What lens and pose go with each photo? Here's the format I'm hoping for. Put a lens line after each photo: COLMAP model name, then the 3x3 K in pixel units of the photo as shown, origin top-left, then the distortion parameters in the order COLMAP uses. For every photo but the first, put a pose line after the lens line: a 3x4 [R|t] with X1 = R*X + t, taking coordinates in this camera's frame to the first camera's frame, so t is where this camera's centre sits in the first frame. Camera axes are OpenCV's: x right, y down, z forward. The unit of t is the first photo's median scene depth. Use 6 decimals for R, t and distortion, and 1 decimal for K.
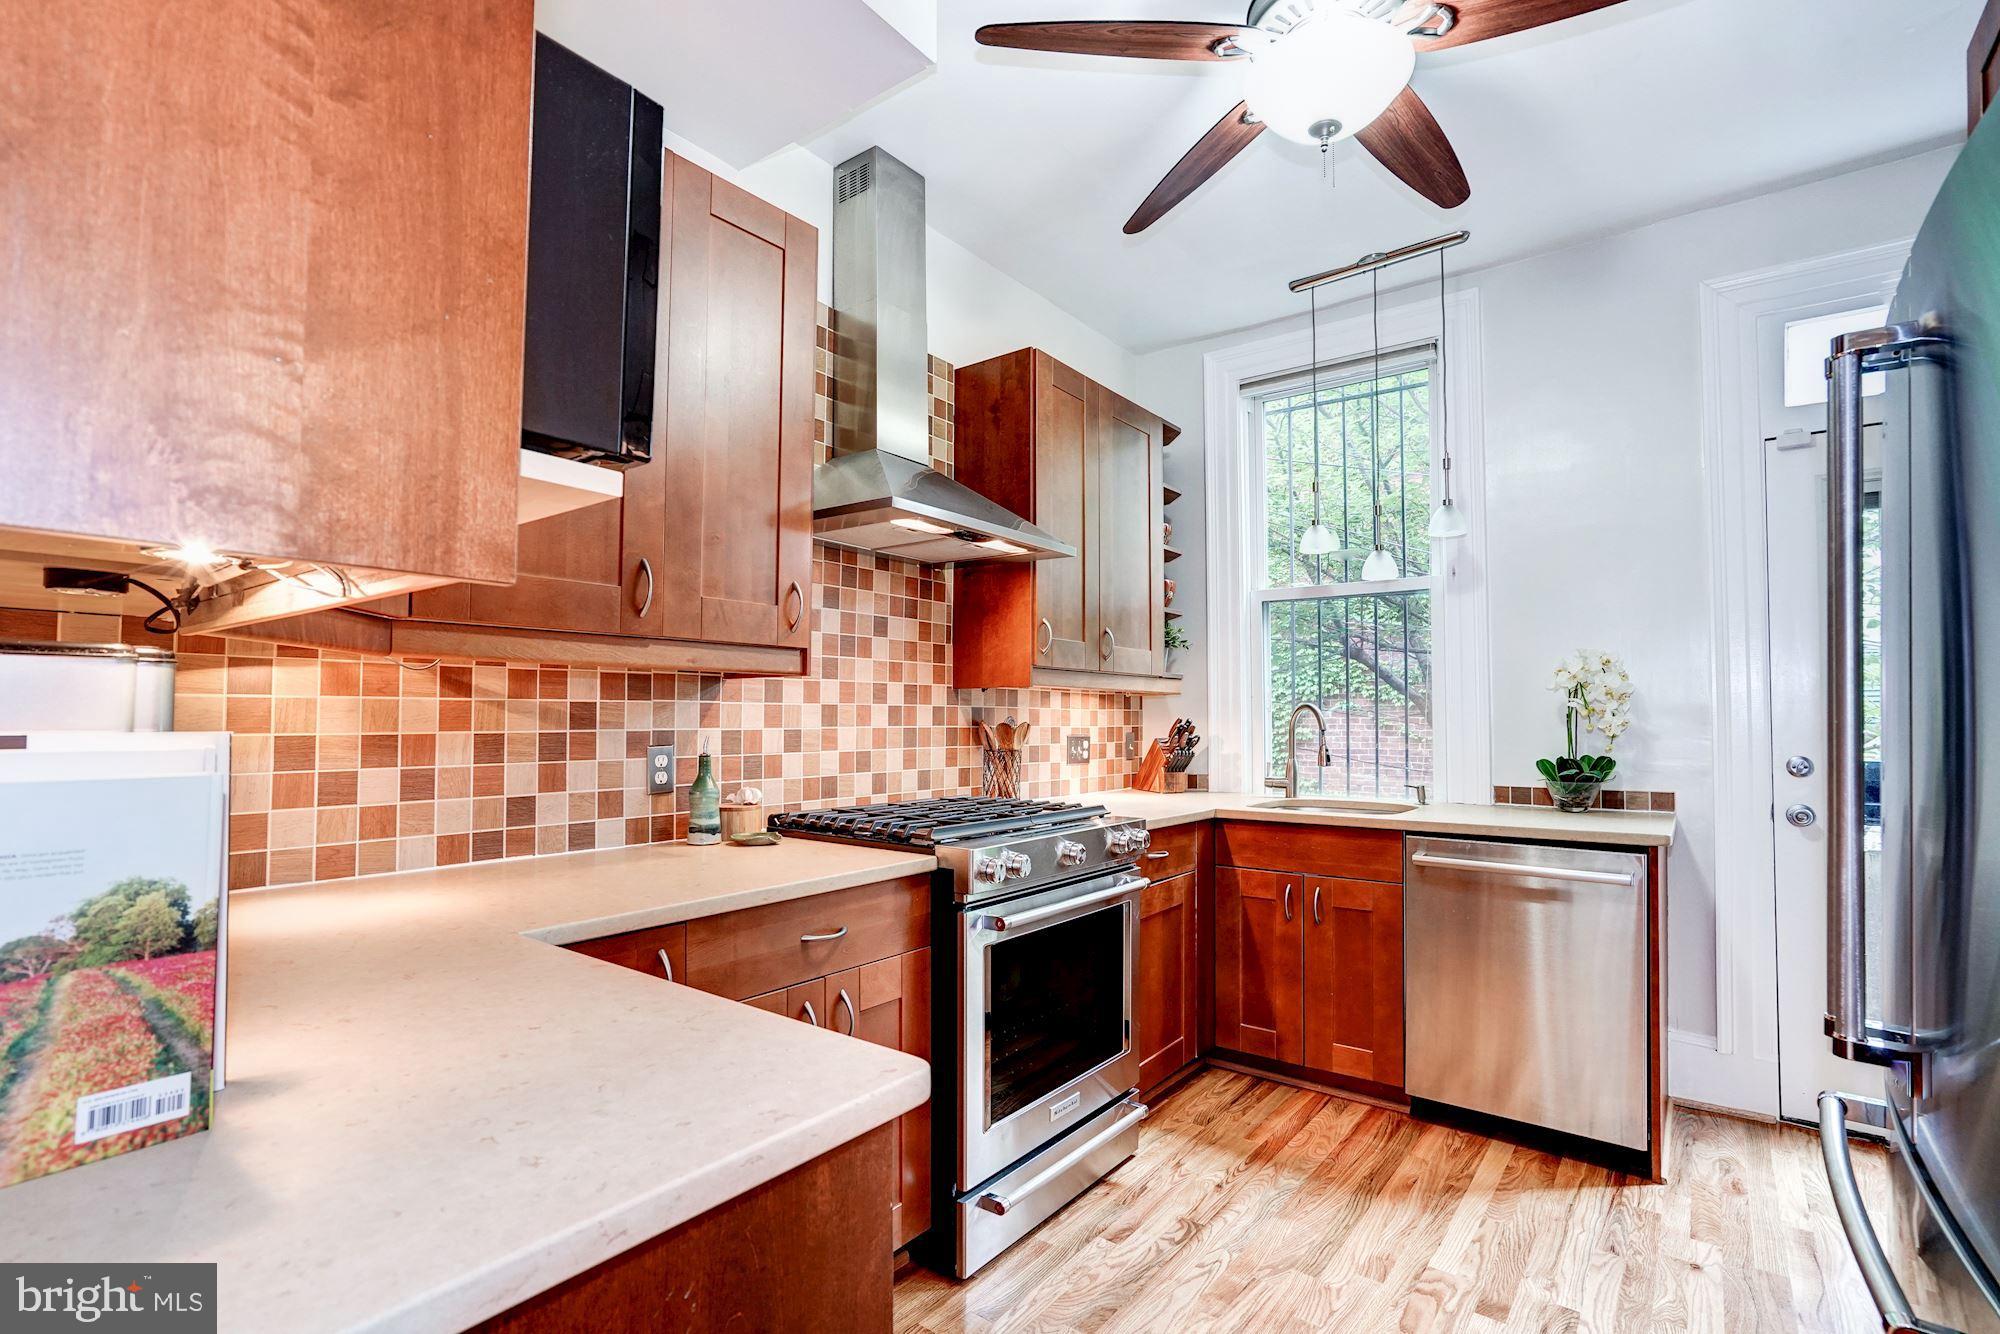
lens RADIAL K [[928.8, 0, 1002.5], [0, 928.8, 695.0], [0, 0, 1]] dist [-0.018176, 0.000381]
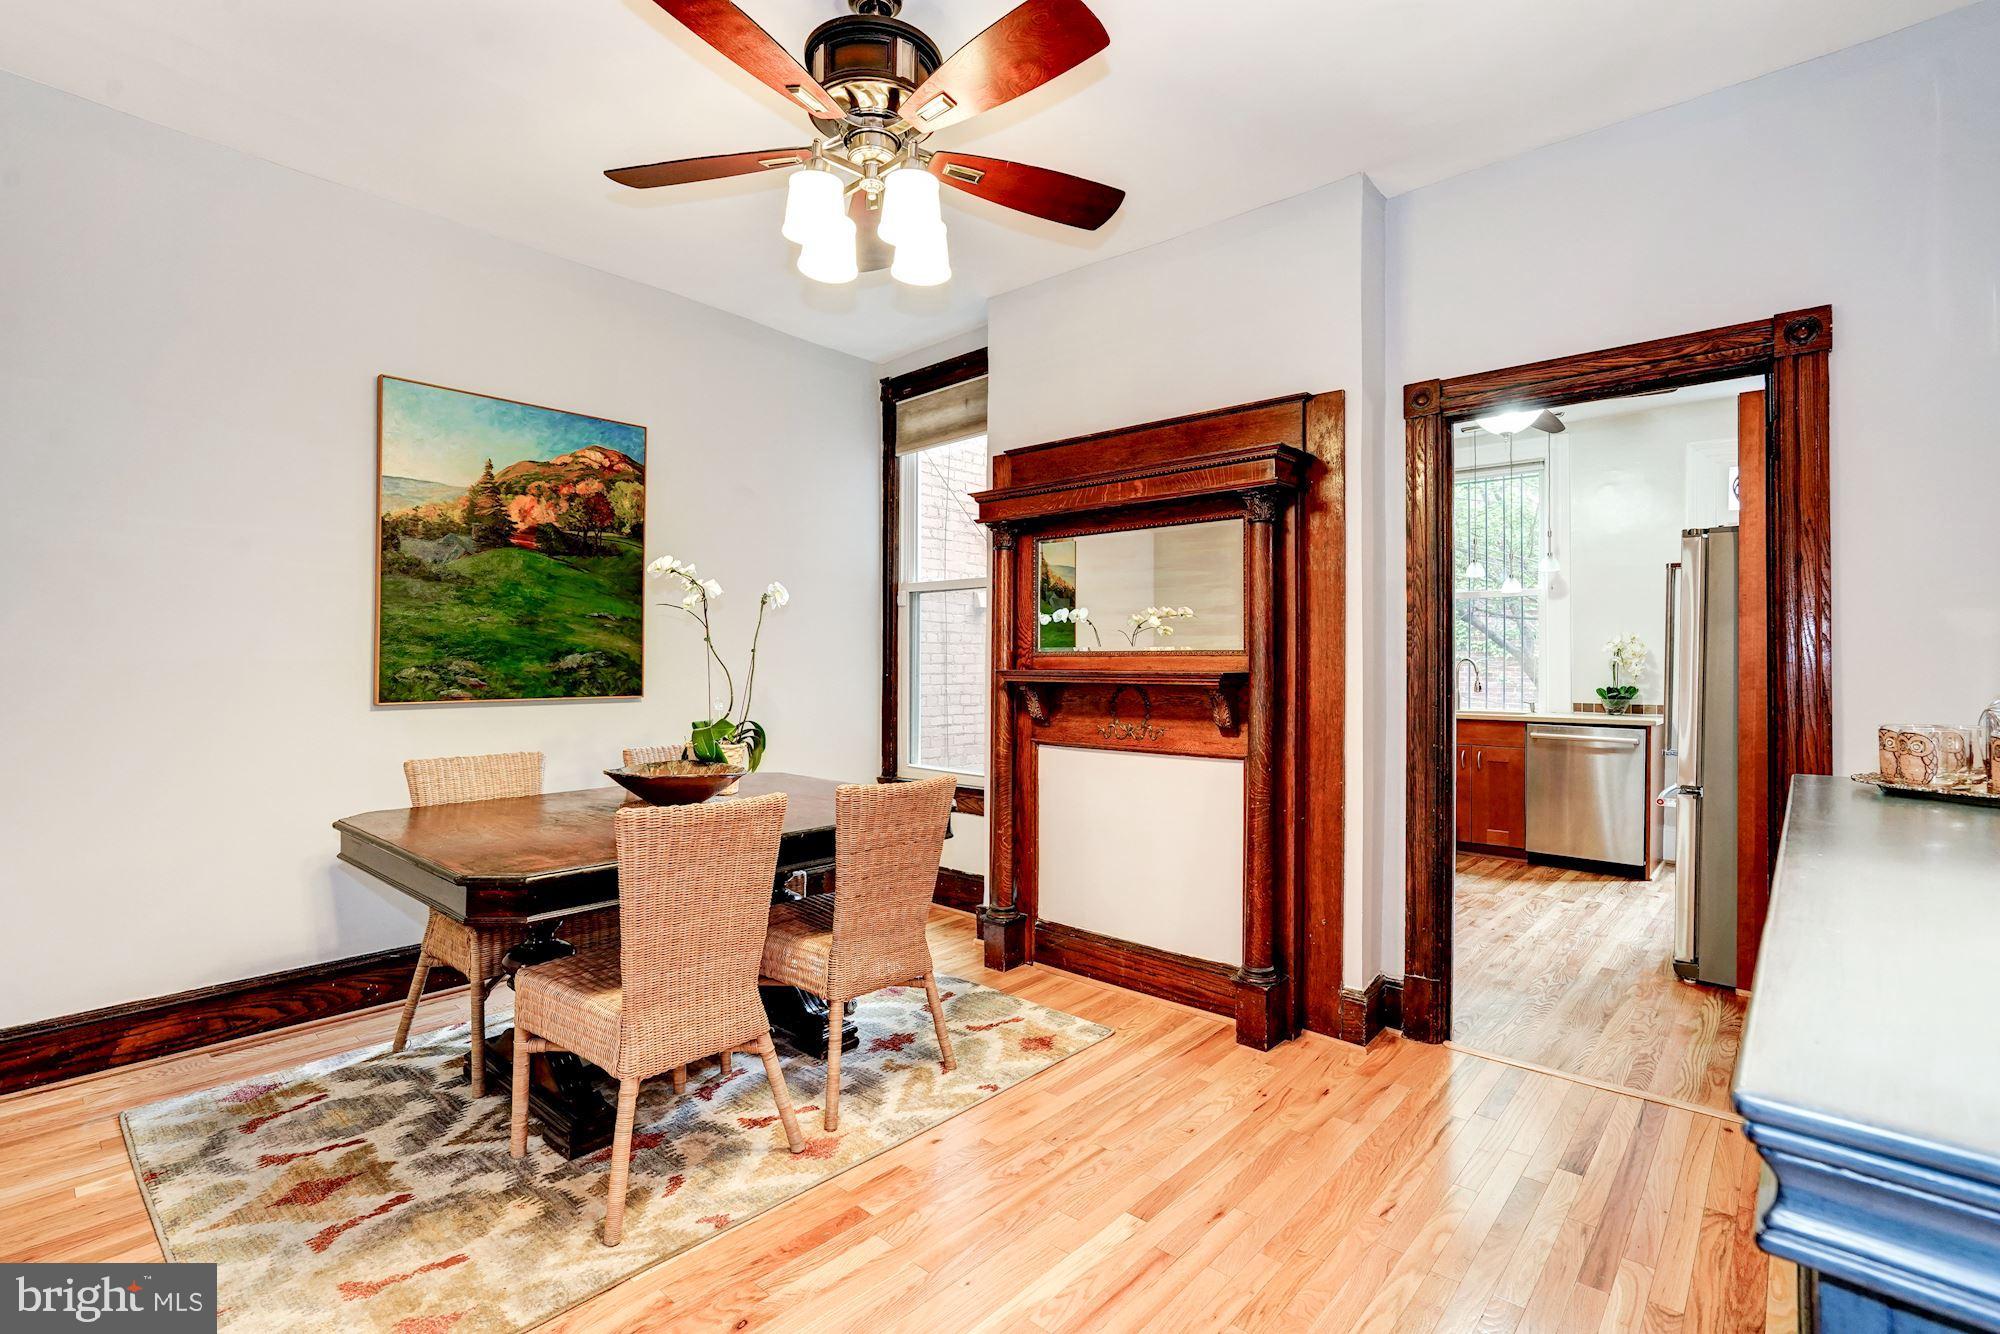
lens RADIAL K [[928.8, 0, 1000.1], [0, 928.8, 665.3], [0, 0, 1]] dist [-0.018176, 0.000381]
pose [[0.997378, 0.002703, -0.072313, -0.575107], [-0.000982, 0.999715, 0.023833, -0.024205], [0.072356, -0.023700, 0.997097, -1.107740]]
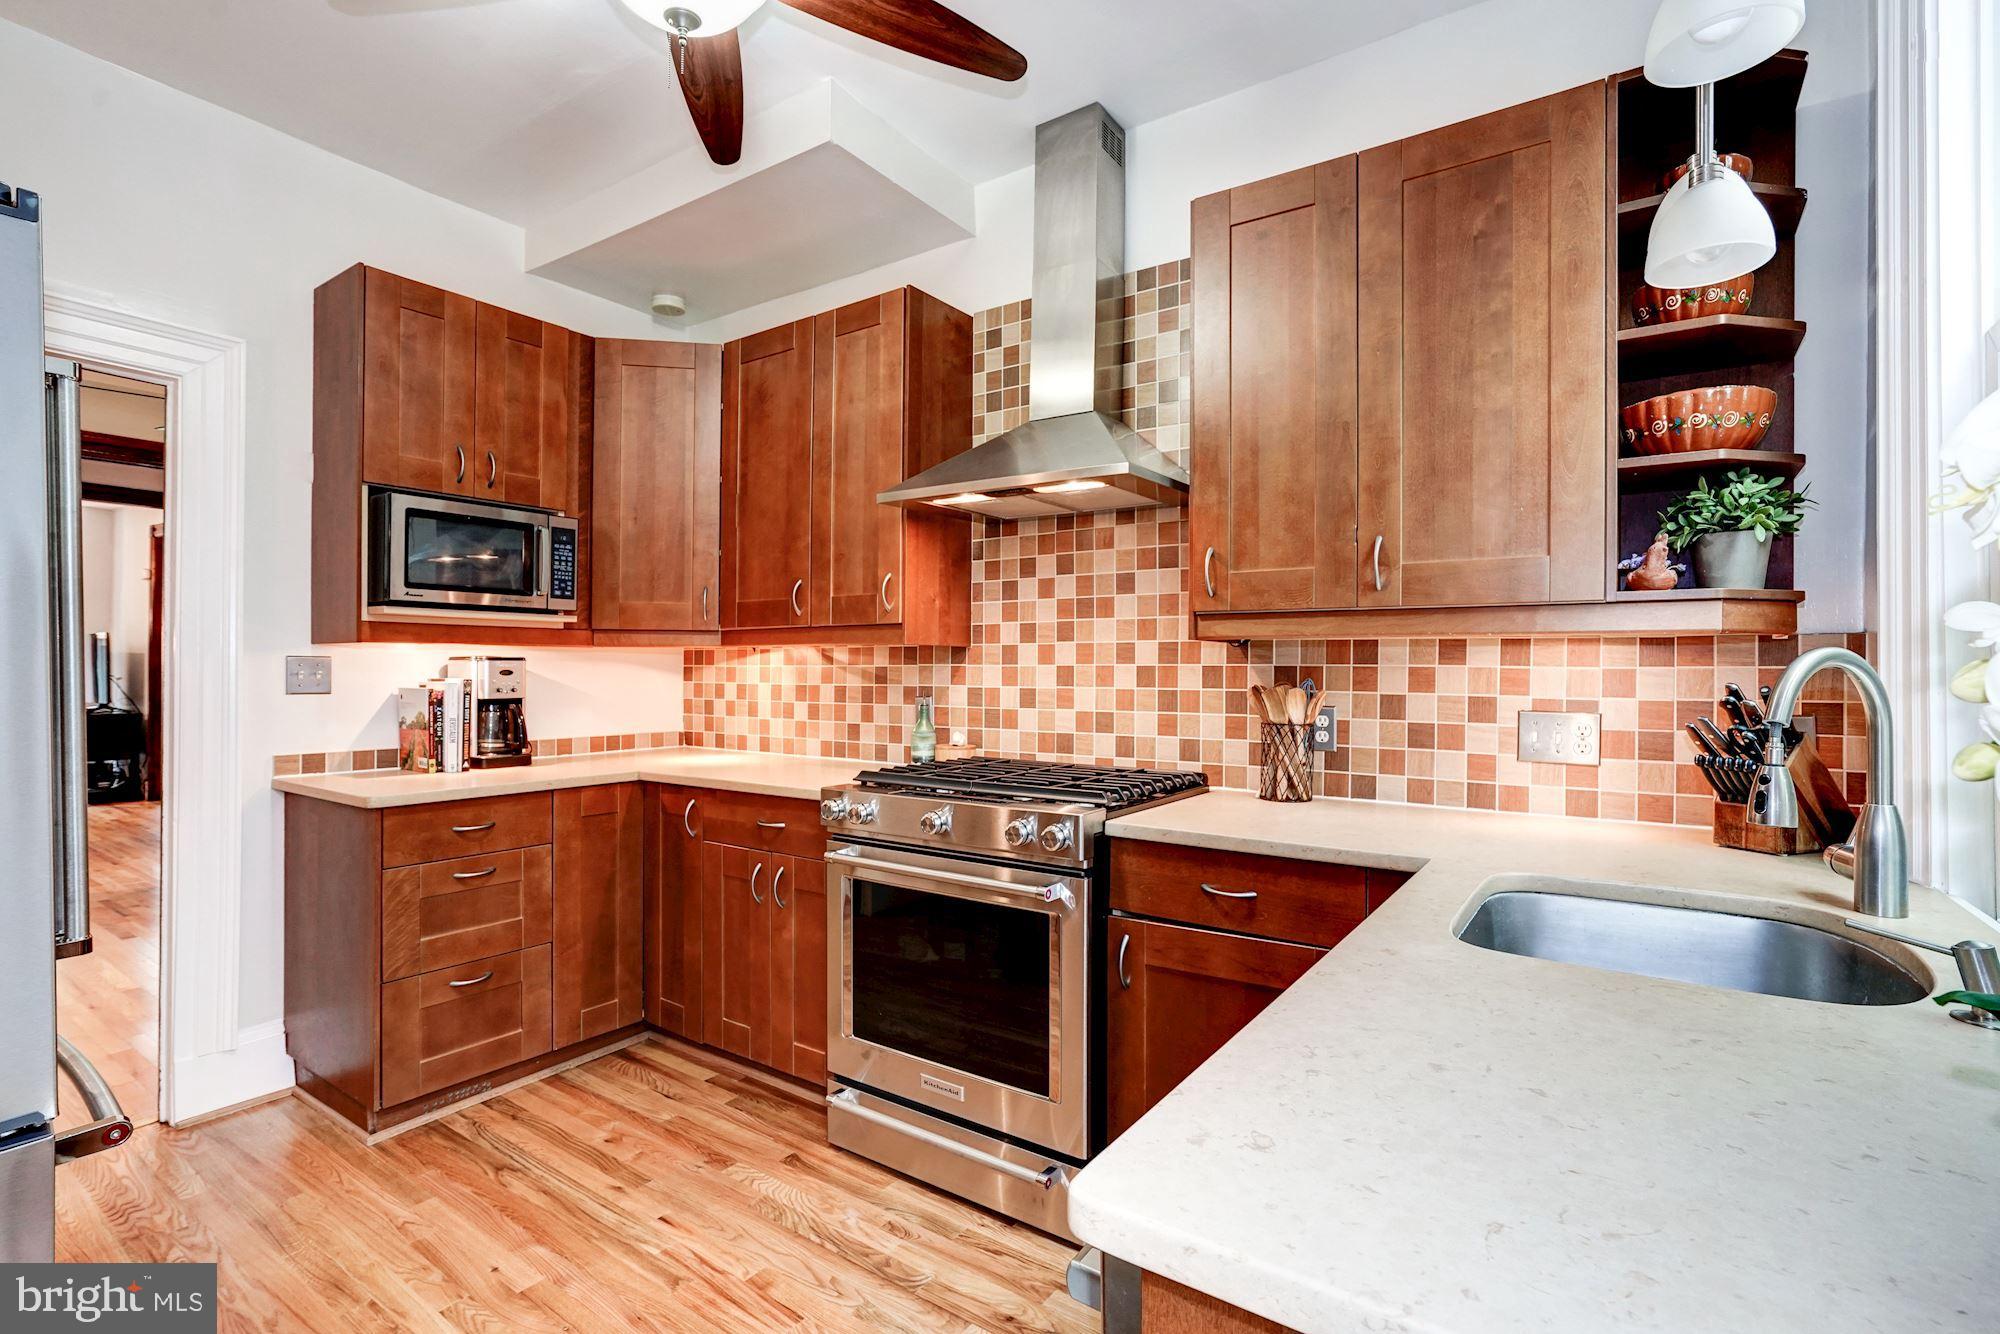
lens RADIAL K [[928.8, 0, 1000.1], [0, 928.8, 667.1], [0, 0, 1]] dist [-0.018176, 0.000381]
pose [[0.051066, -0.001691, -0.998694, 0.840185], [0.023511, 0.999723, -0.000491, 0.010277], [0.998418, -0.023455, 0.051092, 0.838677]]
